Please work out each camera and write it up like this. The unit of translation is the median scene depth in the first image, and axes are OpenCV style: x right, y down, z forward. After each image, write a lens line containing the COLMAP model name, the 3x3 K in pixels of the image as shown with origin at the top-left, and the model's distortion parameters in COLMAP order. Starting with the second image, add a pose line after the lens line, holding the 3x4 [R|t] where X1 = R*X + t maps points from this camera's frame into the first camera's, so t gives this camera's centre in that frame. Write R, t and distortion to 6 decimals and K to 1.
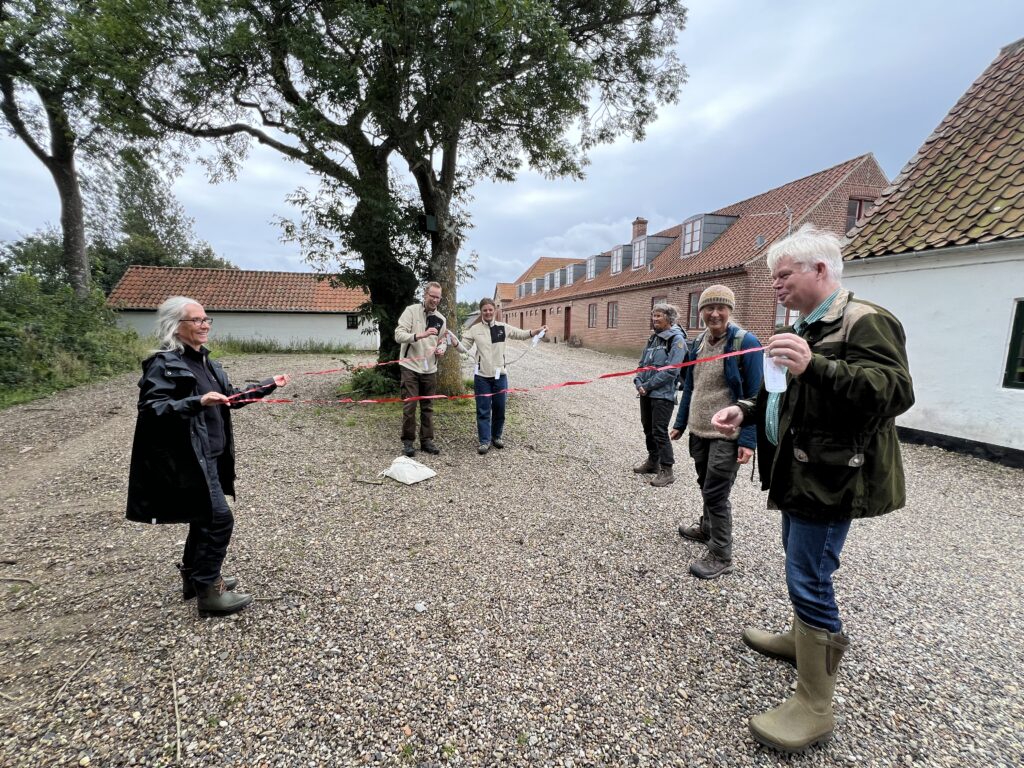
lens RADIAL K [[410.0, 0, 511.0], [0, 410.0, 381.9], [0, 0, 1]] dist [-0.001022, 0.000350]
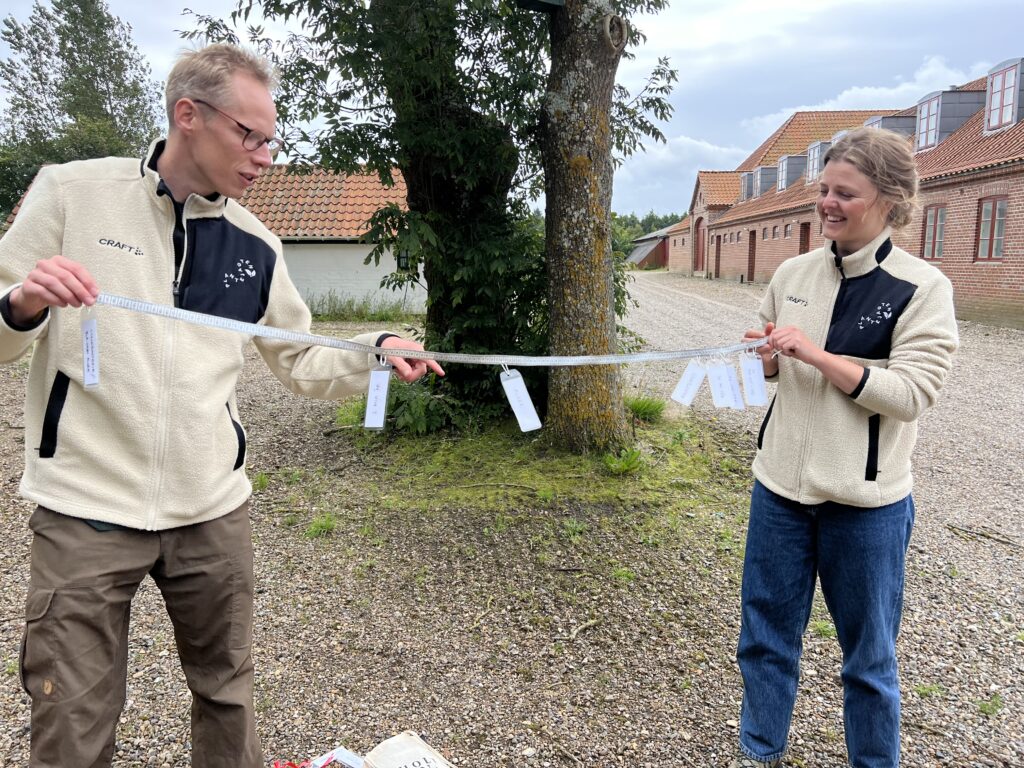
lens RADIAL K [[772.7, 0, 512.0], [0, 772.7, 384.0], [0, 0, 1]] dist [0.074163, -0.092199]
pose [[0.966117, 0.023695, -0.257015, -0.016449], [-0.018612, 0.999580, 0.022193, -0.019020], [0.257433, -0.016658, 0.966153, 0.136817]]
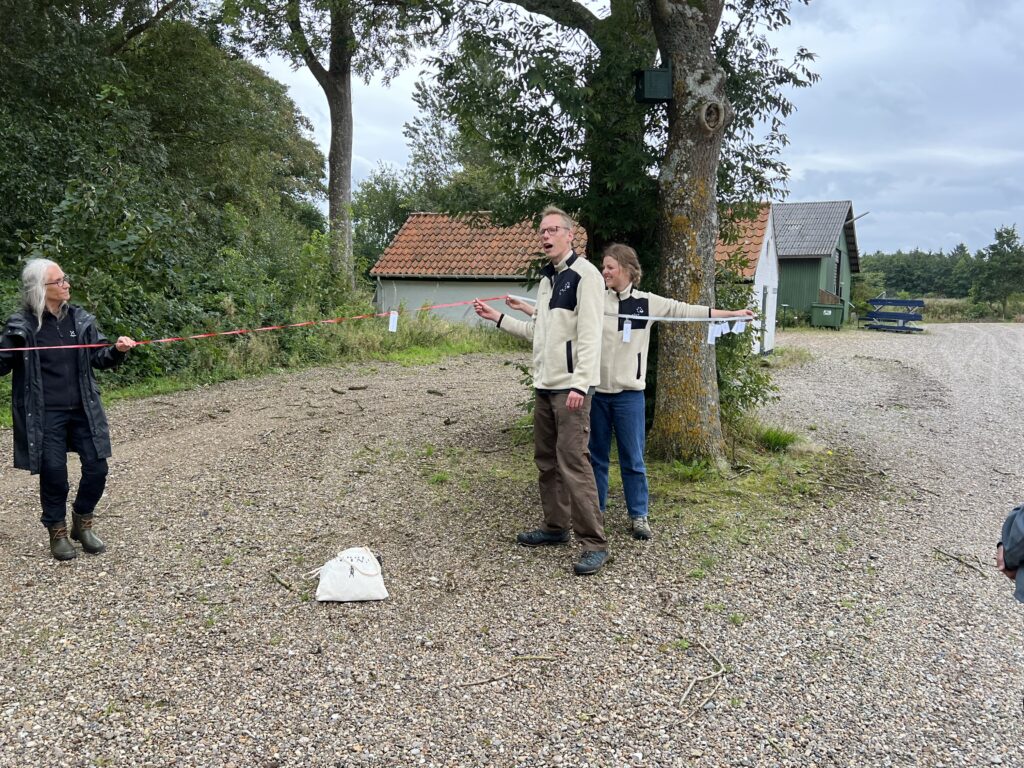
lens RADIAL K [[839.5, 0, 508.1], [0, 839.5, 385.2], [0, 0, 1]] dist [0.113906, -0.191783]
pose [[0.754603, 0.075457, -0.651829, 0.148608], [-0.105989, 0.994338, -0.007592, -0.008721], [0.647566, 0.074816, 0.758328, 0.080183]]
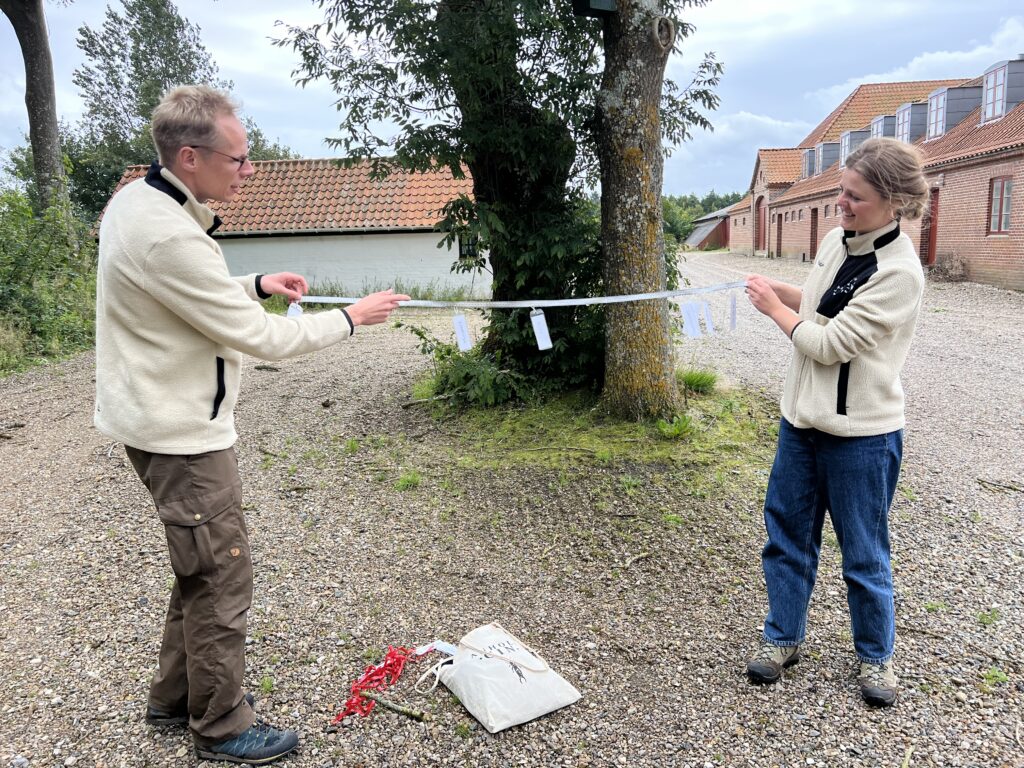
lens RADIAL K [[772.2, 0, 512.9], [0, 772.2, 380.7], [0, 0, 1]] dist [0.058910, -0.068487]
pose [[0.944177, 0.015694, -0.329066, -0.007809], [-0.003410, 0.999277, 0.037873, -0.014440], [0.329422, -0.034637, 0.943547, 0.103263]]
